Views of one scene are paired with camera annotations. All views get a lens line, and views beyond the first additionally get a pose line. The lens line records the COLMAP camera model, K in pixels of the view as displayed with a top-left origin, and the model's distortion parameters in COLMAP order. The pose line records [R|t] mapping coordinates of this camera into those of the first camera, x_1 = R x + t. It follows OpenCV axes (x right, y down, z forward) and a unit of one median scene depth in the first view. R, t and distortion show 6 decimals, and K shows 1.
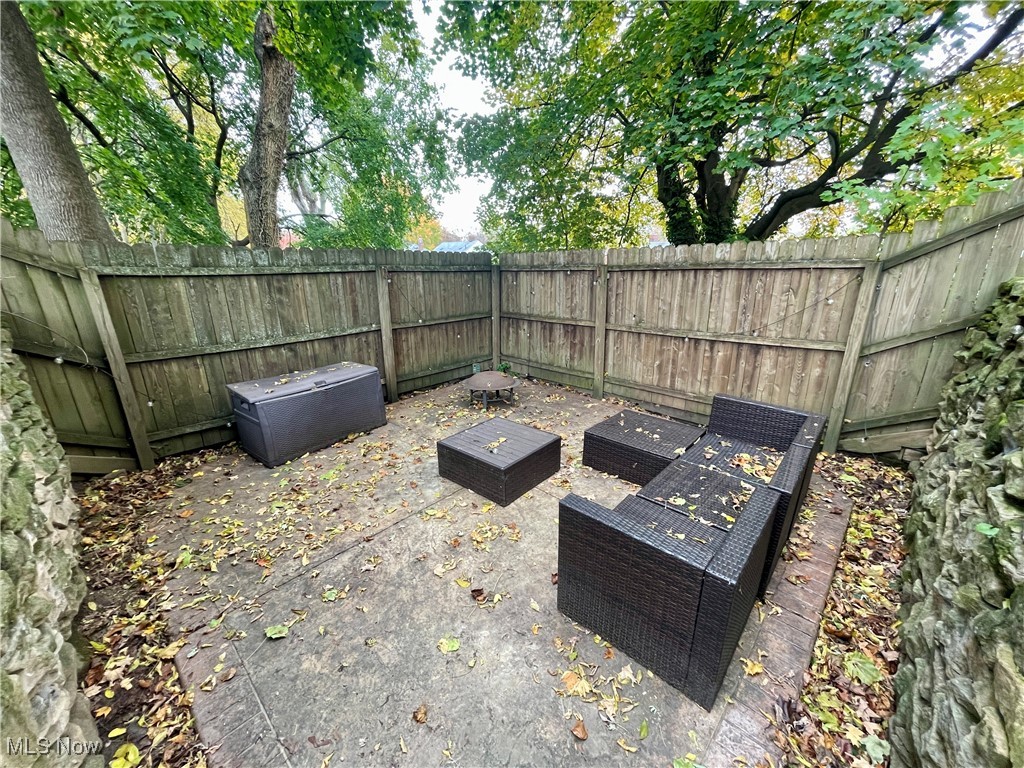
lens RADIAL K [[414.5, 0, 507.0], [0, 414.5, 387.3], [0, 0, 1]] dist [-0.000832, -0.000006]
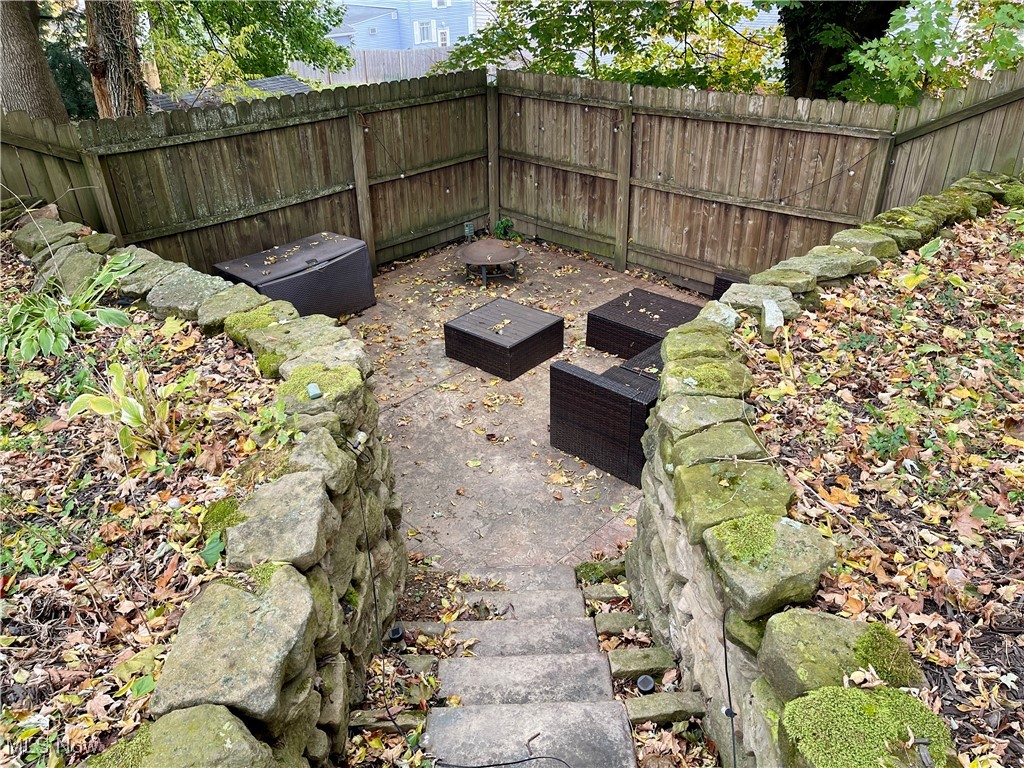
lens RADIAL K [[778.5, 0, 512.0], [0, 778.5, 384.0], [0, 0, 1]] dist [0.059058, -0.060353]
pose [[0.999936, -0.007559, 0.008458, -0.011691], [0.005640, 0.978225, 0.207468, -0.090308], [-0.009842, -0.207407, 0.978205, -0.682678]]
